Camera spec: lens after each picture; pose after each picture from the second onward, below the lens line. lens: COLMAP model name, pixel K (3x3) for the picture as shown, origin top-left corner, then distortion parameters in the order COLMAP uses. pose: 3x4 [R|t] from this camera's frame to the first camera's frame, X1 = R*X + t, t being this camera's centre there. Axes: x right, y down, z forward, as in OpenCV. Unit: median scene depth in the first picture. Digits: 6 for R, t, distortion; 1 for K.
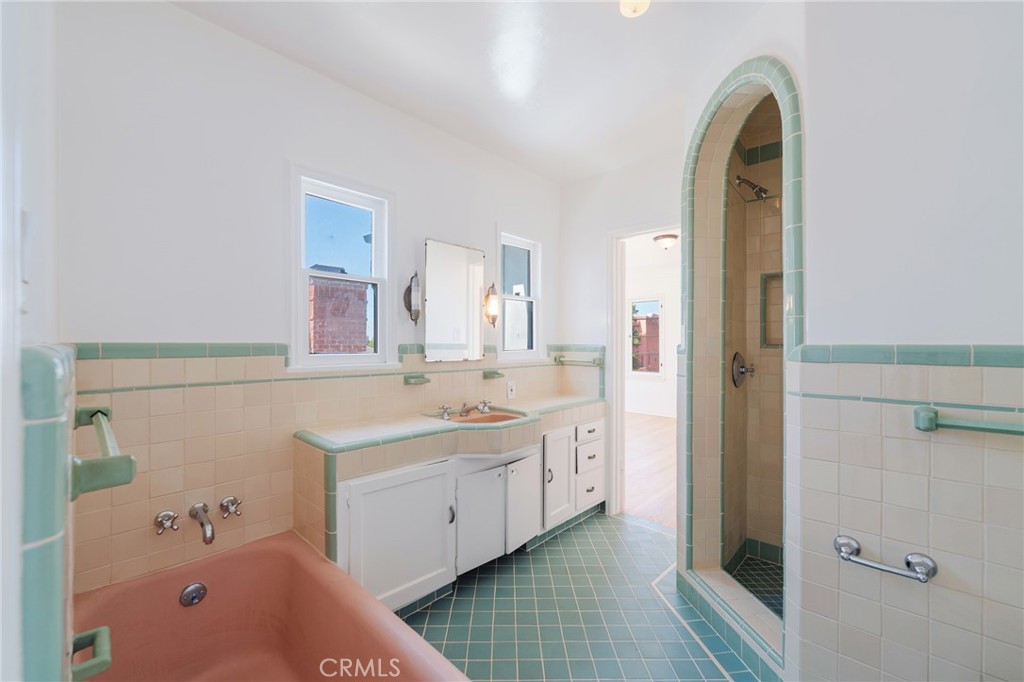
lens RADIAL K [[416.2, 0, 508.3], [0, 416.2, 345.0], [0, 0, 1]] dist [0.000898, -0.000082]
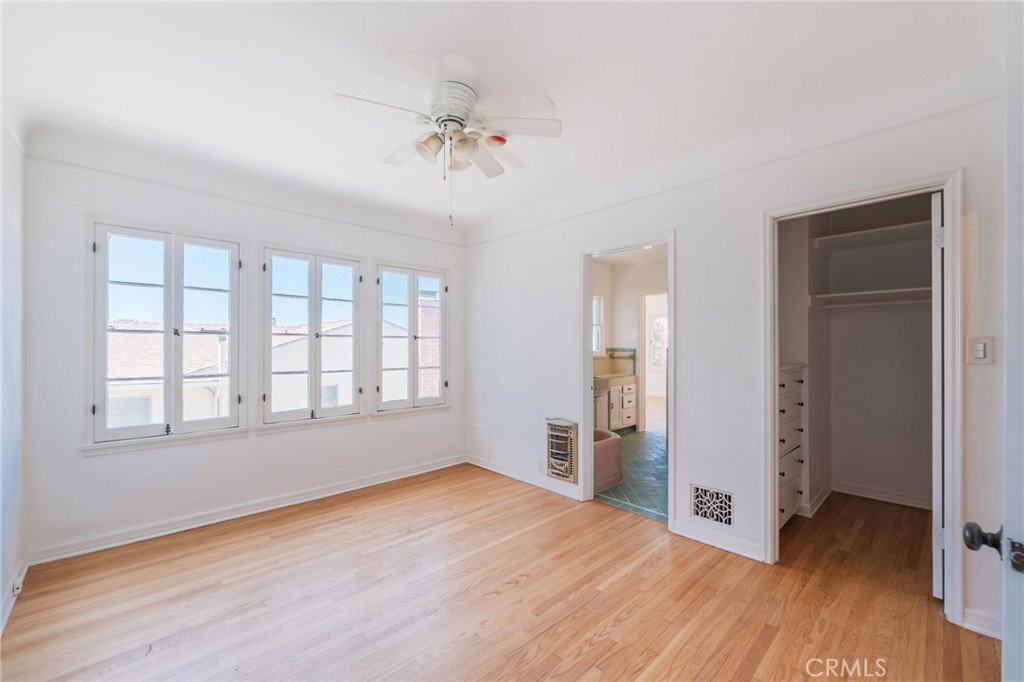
lens RADIAL K [[416.2, 0, 515.6], [0, 416.2, 347.6], [0, 0, 1]] dist [0.000898, -0.000082]
pose [[0.999253, 0.000027, -0.038634, -0.279887], [0.000035, 0.999999, 0.001615, -0.006329], [0.038634, -0.001615, 0.999252, -1.070996]]
